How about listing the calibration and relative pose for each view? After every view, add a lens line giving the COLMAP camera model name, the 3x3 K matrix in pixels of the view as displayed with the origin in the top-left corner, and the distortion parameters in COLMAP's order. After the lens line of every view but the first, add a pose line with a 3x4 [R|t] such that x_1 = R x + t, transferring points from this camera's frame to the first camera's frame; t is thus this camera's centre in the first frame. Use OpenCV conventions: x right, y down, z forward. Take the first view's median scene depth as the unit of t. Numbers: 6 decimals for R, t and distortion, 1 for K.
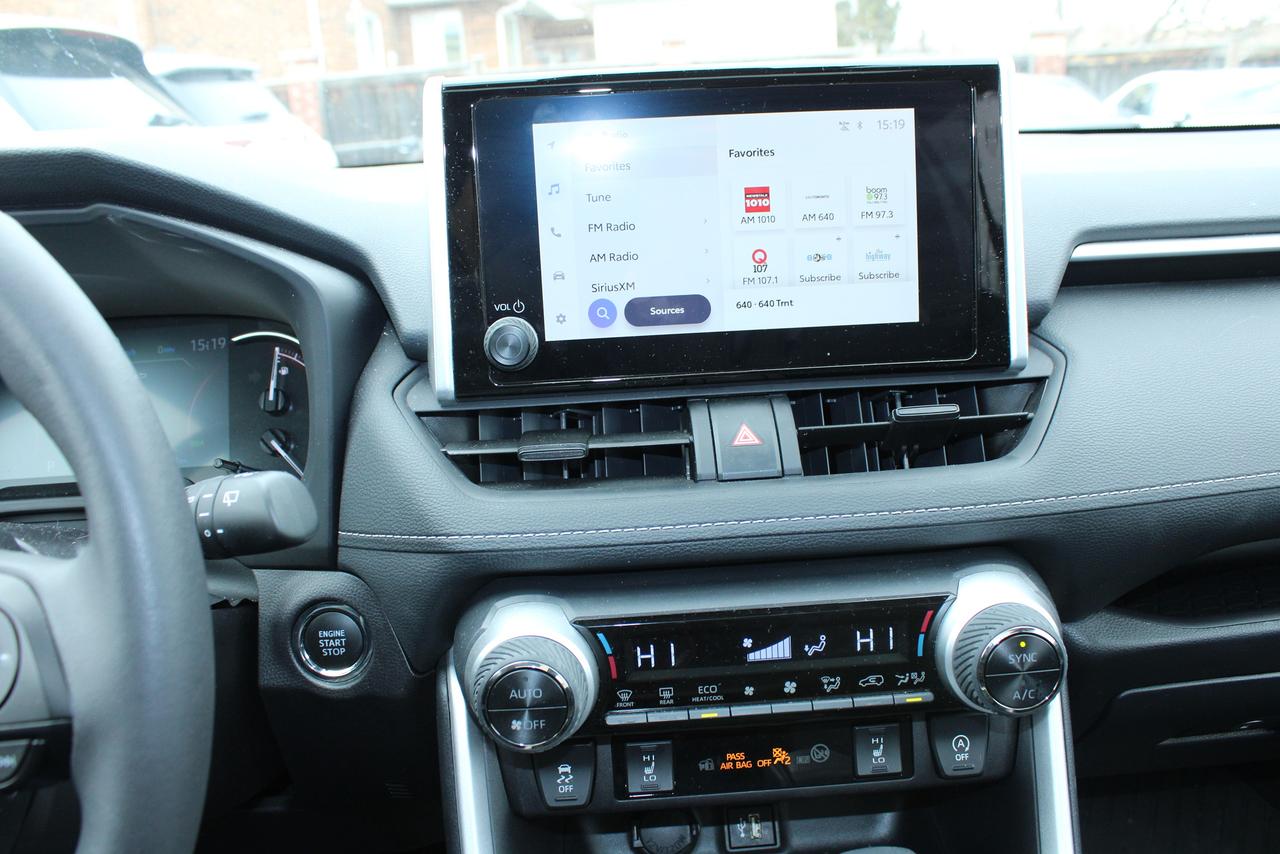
lens RADIAL K [[1061.6, 0, 640.0], [0, 1061.6, 427.0], [0, 0, 1]] dist [-0.173237, 0.149628]
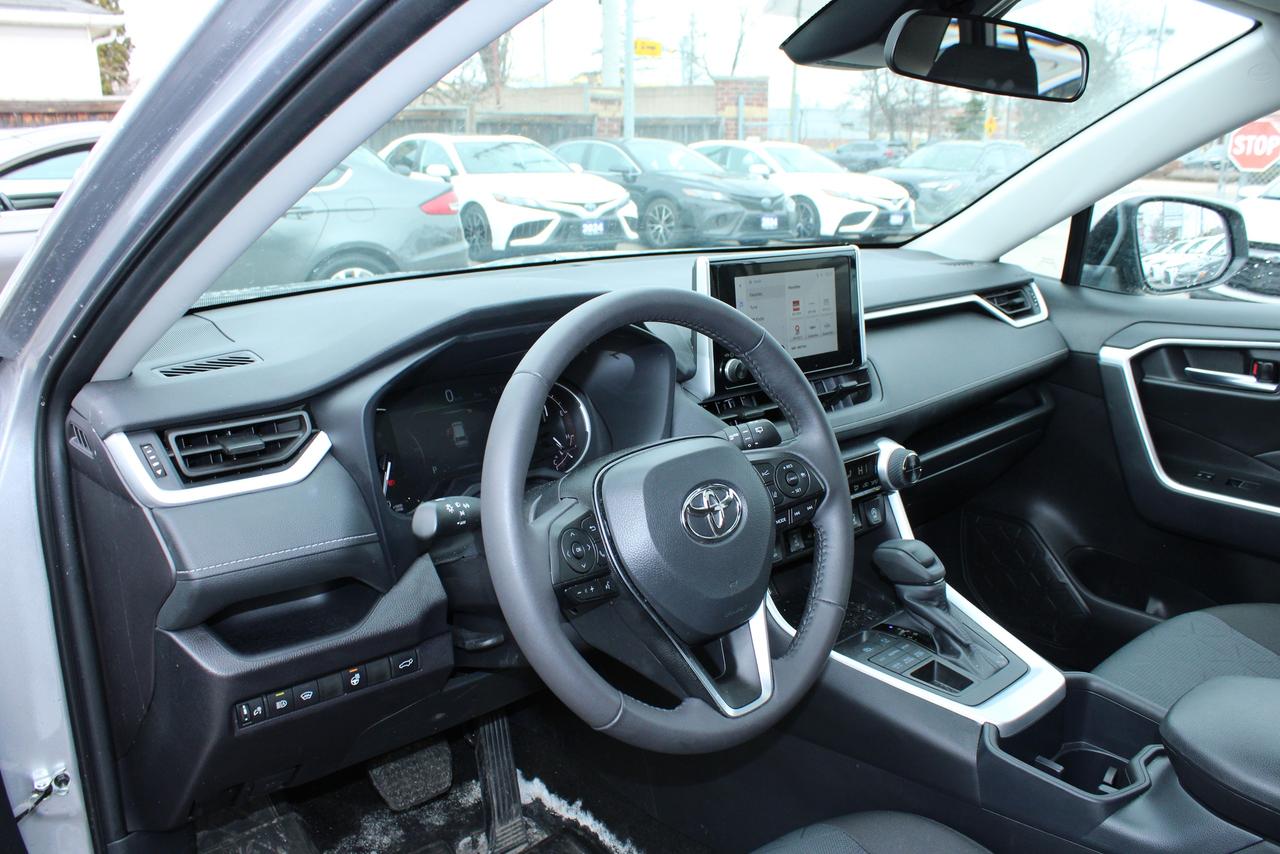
lens RADIAL K [[1061.6, 0, 640.0], [0, 1061.6, 427.0], [0, 0, 1]] dist [-0.173237, 0.149628]
pose [[0.760269, -0.108651, 0.640458, -1.774440], [0.131892, 0.991196, 0.011587, -0.008994], [-0.636078, 0.075663, 0.767906, -0.653039]]
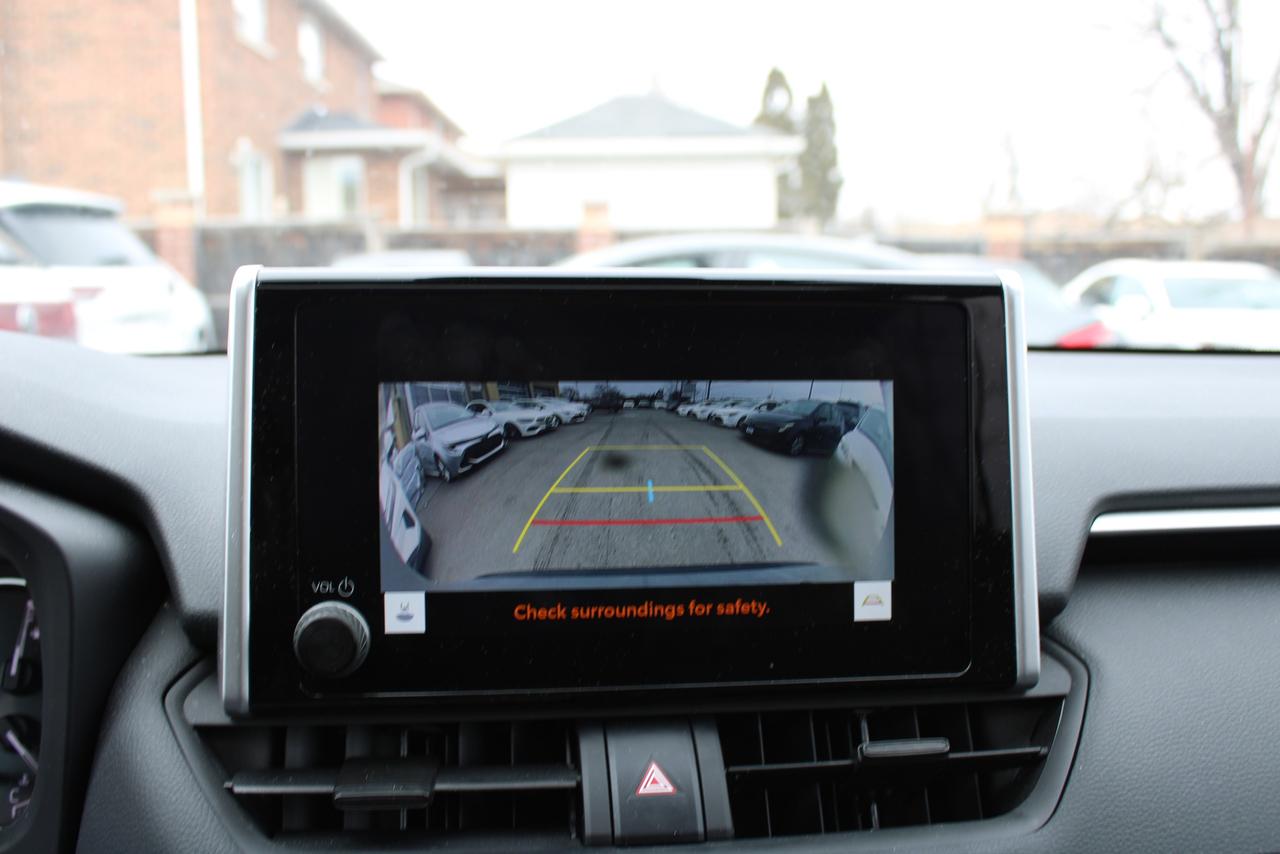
lens RADIAL K [[1202.5, 0, 640.0], [0, 1202.5, 427.0], [0, 0, 1]] dist [-0.154354, 0.154406]
pose [[0.996320, 0.041962, 0.074733, 0.019381], [-0.028629, 0.984804, -0.171292, -0.087878], [-0.080785, 0.168522, 0.982382, 0.169422]]
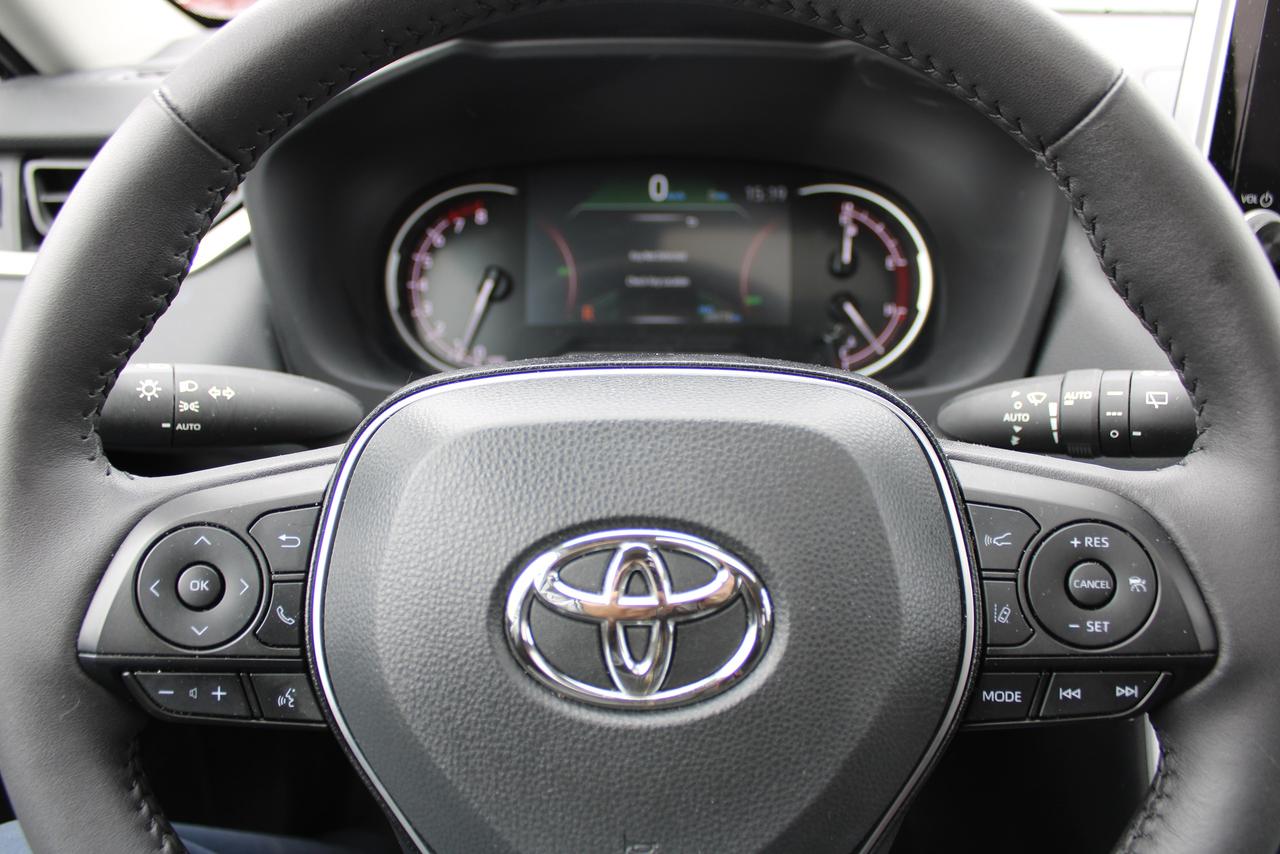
lens RADIAL K [[1049.5, 0, 640.0], [0, 1049.5, 427.0], [0, 0, 1]] dist [-0.169113, 0.139696]
pose [[0.997374, 0.070763, -0.015446, -0.640661], [-0.067565, 0.985826, 0.153563, -0.012695], [0.026093, -0.152116, 0.988018, 0.069876]]
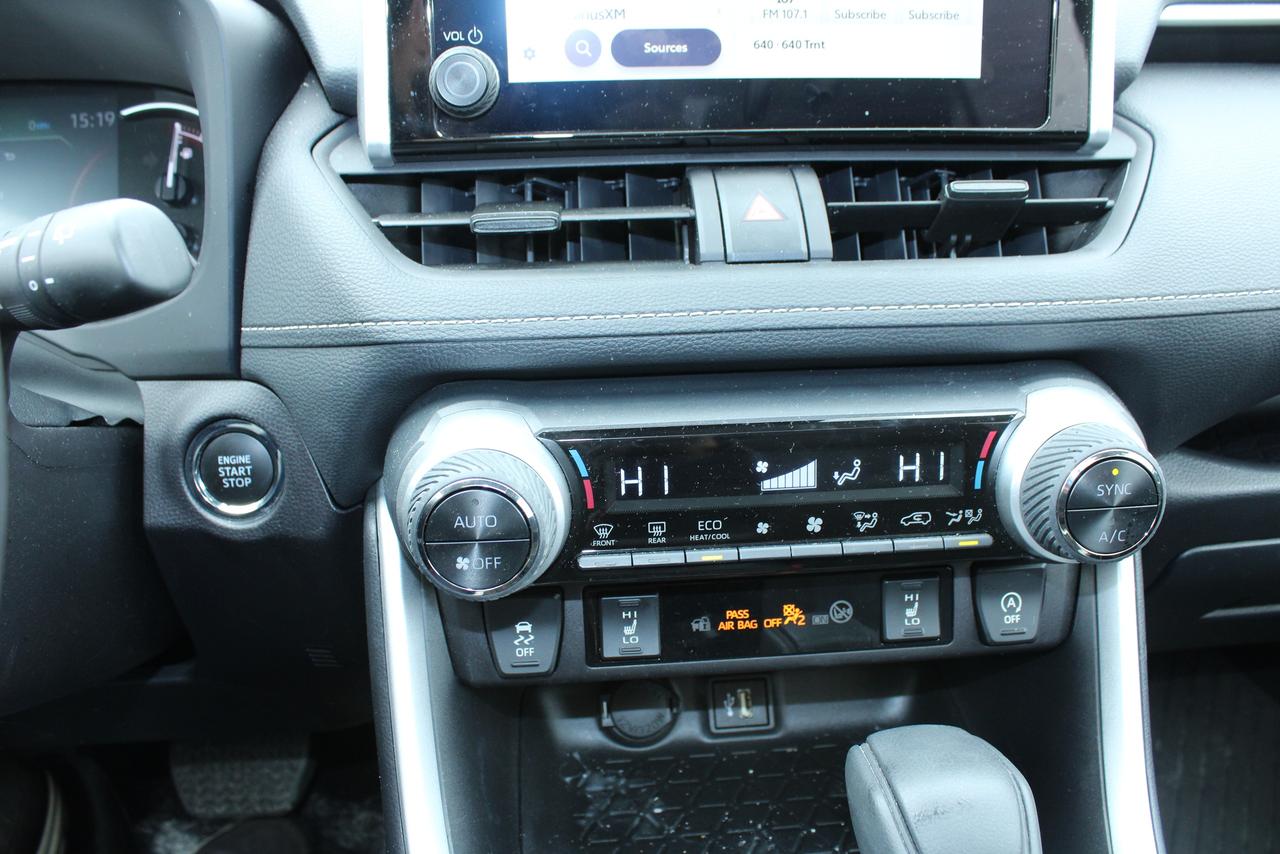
lens RADIAL K [[1049.5, 0, 640.0], [0, 1049.5, 427.0], [0, 0, 1]] dist [-0.169113, 0.139696]
pose [[0.998743, 0.018850, 0.046452, -0.023127], [-0.023331, 0.994922, 0.097908, 0.094559], [-0.044370, -0.098869, 0.994111, 0.217926]]
